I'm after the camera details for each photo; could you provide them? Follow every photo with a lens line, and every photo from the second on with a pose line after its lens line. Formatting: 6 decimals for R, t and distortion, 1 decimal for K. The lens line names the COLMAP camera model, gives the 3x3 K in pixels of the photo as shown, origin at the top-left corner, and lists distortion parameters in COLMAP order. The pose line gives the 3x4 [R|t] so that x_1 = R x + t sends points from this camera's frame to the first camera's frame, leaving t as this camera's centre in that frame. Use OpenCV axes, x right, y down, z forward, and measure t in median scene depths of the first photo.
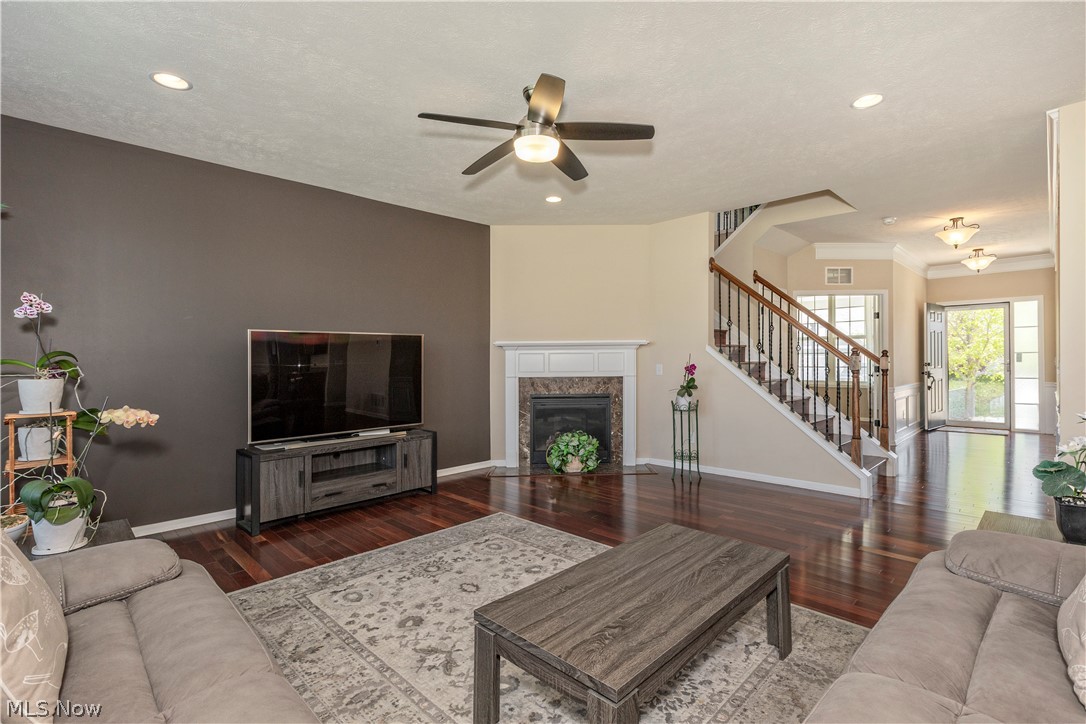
lens RADIAL K [[499.6, 0, 547.0], [0, 499.6, 359.8], [0, 0, 1]] dist [0.002623, -0.000045]
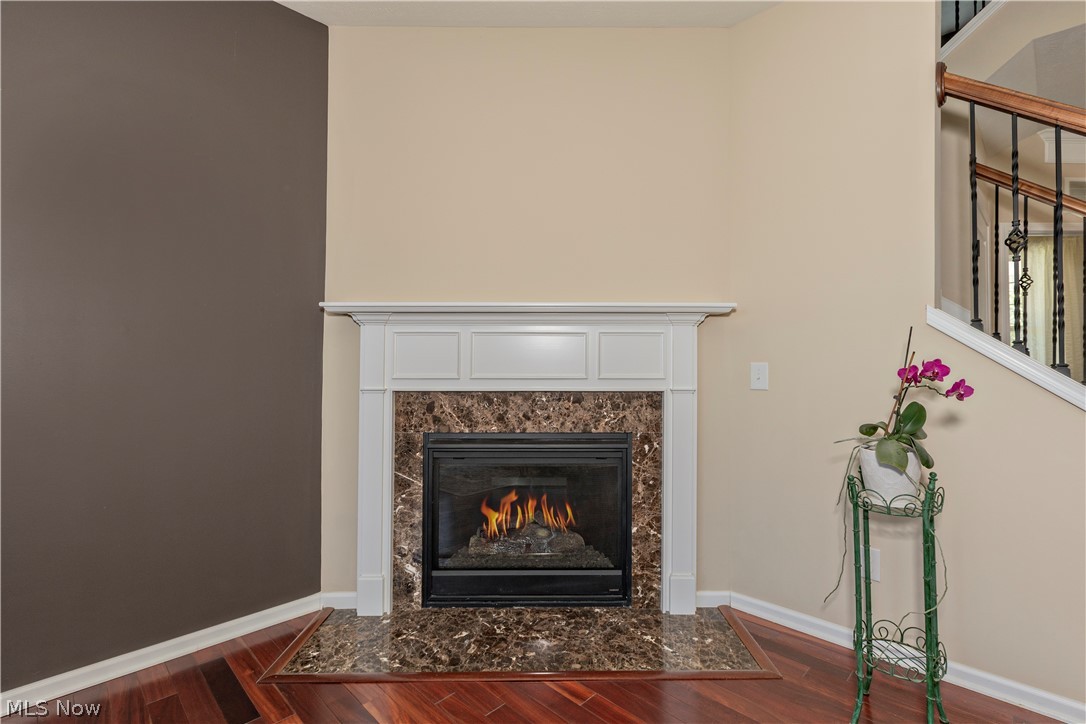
lens RADIAL K [[499.6, 0, 539.7], [0, 499.6, 365.1], [0, 0, 1]] dist [0.002623, -0.000045]
pose [[0.968608, 0.012955, 0.248256, -0.045752], [-0.013319, 0.999911, -0.000211, 0.012747], [-0.248237, -0.003102, 0.968694, 0.605066]]
